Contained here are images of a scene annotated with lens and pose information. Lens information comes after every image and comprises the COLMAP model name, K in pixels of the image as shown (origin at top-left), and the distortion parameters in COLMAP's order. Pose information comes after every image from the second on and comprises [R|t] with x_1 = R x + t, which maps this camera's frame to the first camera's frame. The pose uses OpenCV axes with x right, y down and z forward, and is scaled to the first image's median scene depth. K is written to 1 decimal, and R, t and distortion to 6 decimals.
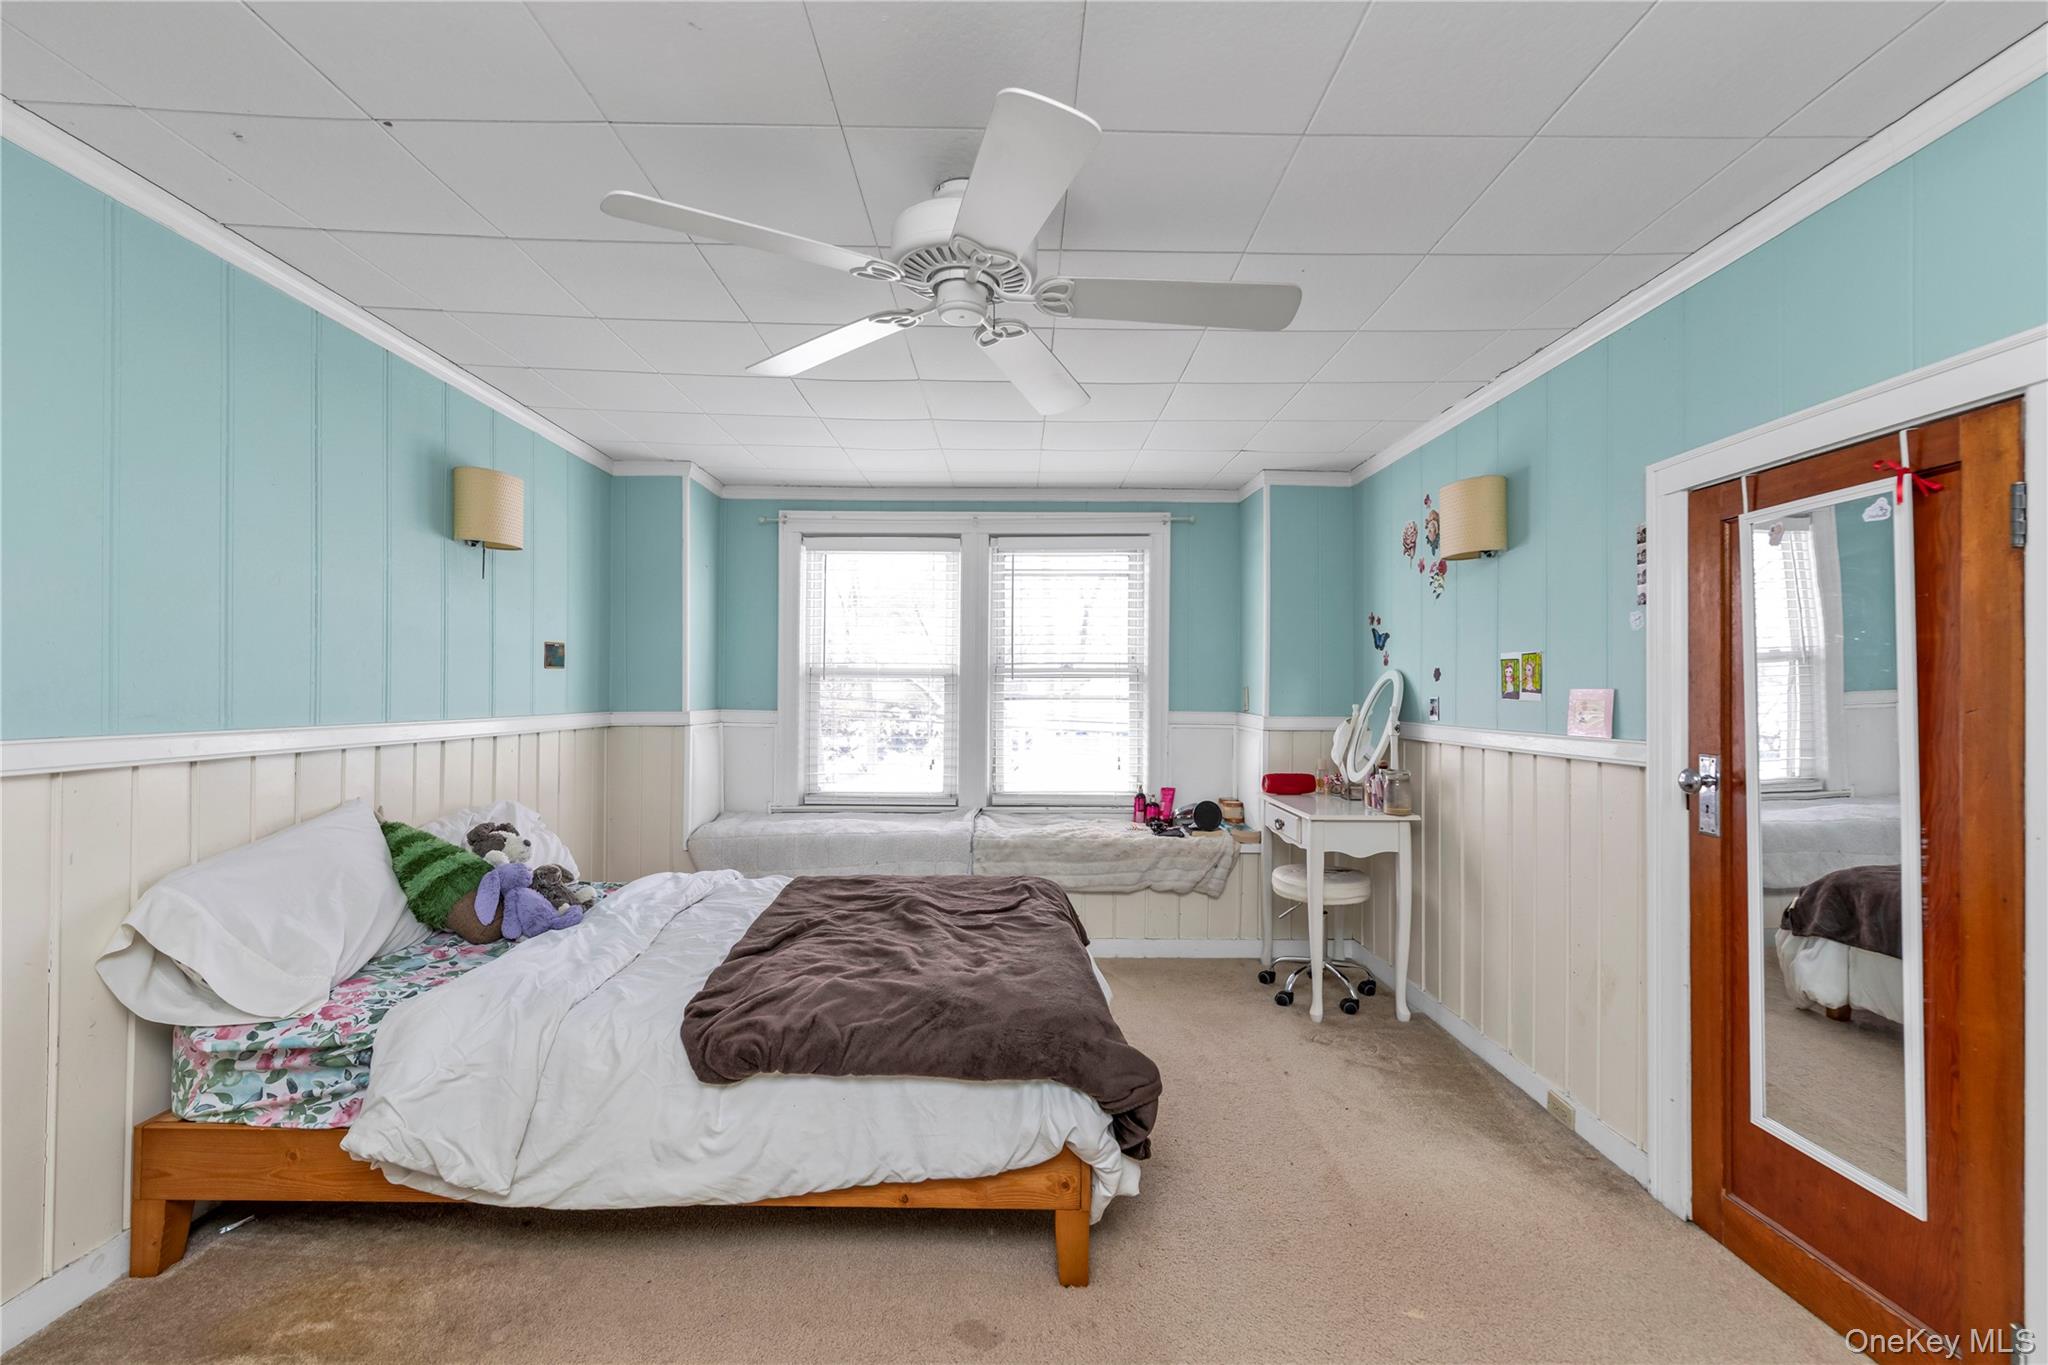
lens RADIAL K [[882.9, 0, 1026.2], [0, 882.9, 686.0], [0, 0, 1]] dist [-0.001210, -0.000560]
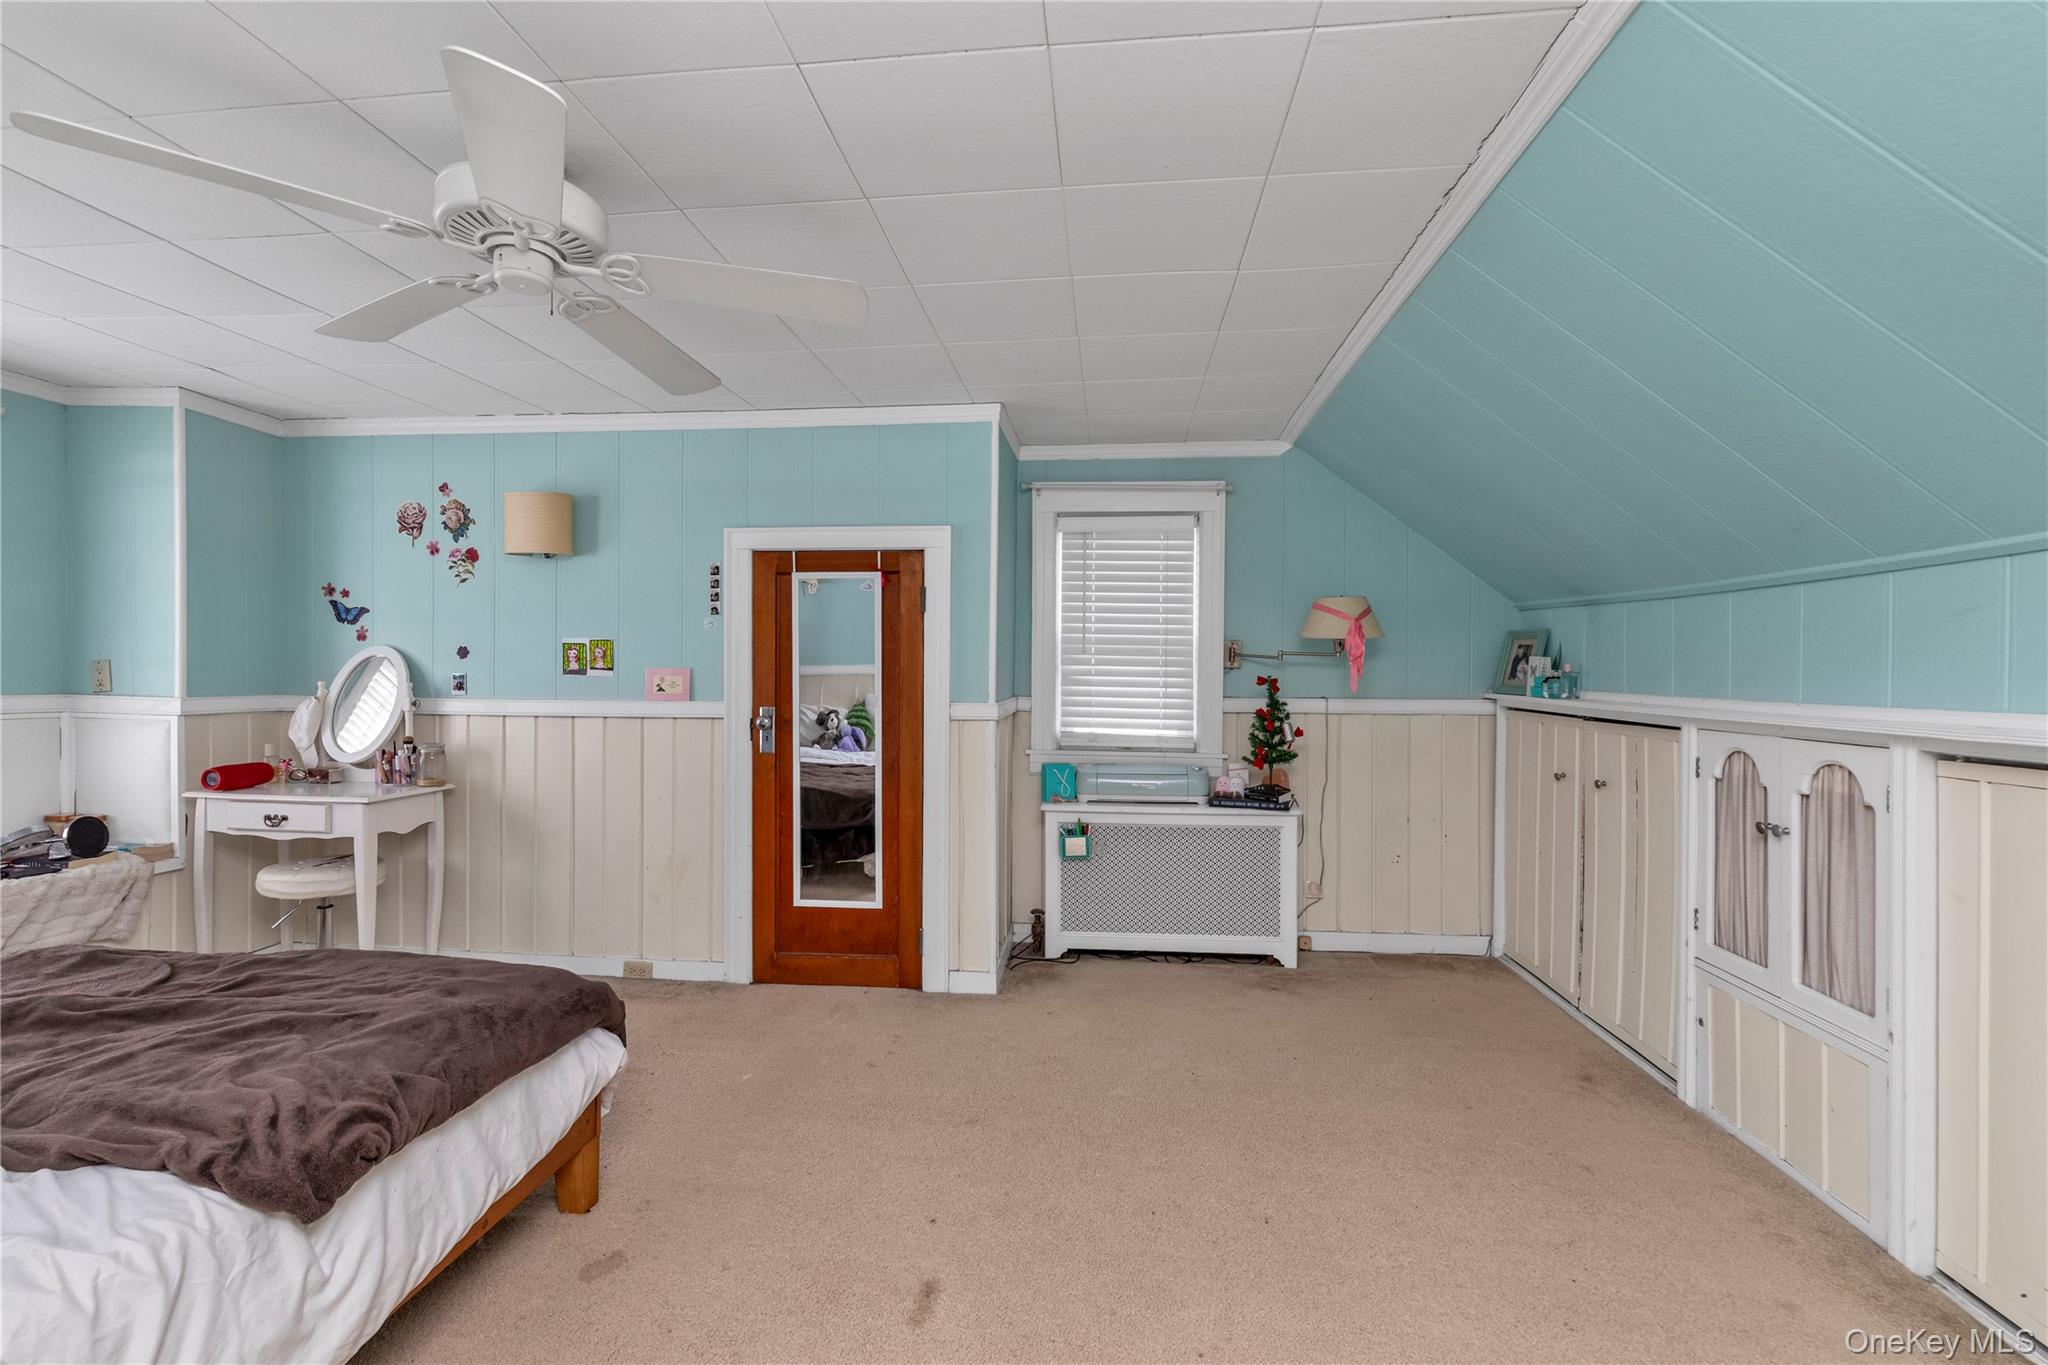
lens RADIAL K [[882.9, 0, 1029.2], [0, 882.9, 675.5], [0, 0, 1]] dist [-0.001210, -0.000560]
pose [[0.111175, -0.009982, 0.993751, -0.637093], [-0.012633, 0.999855, 0.011456, -0.007210], [-0.993721, -0.013828, 0.111033, 0.217287]]
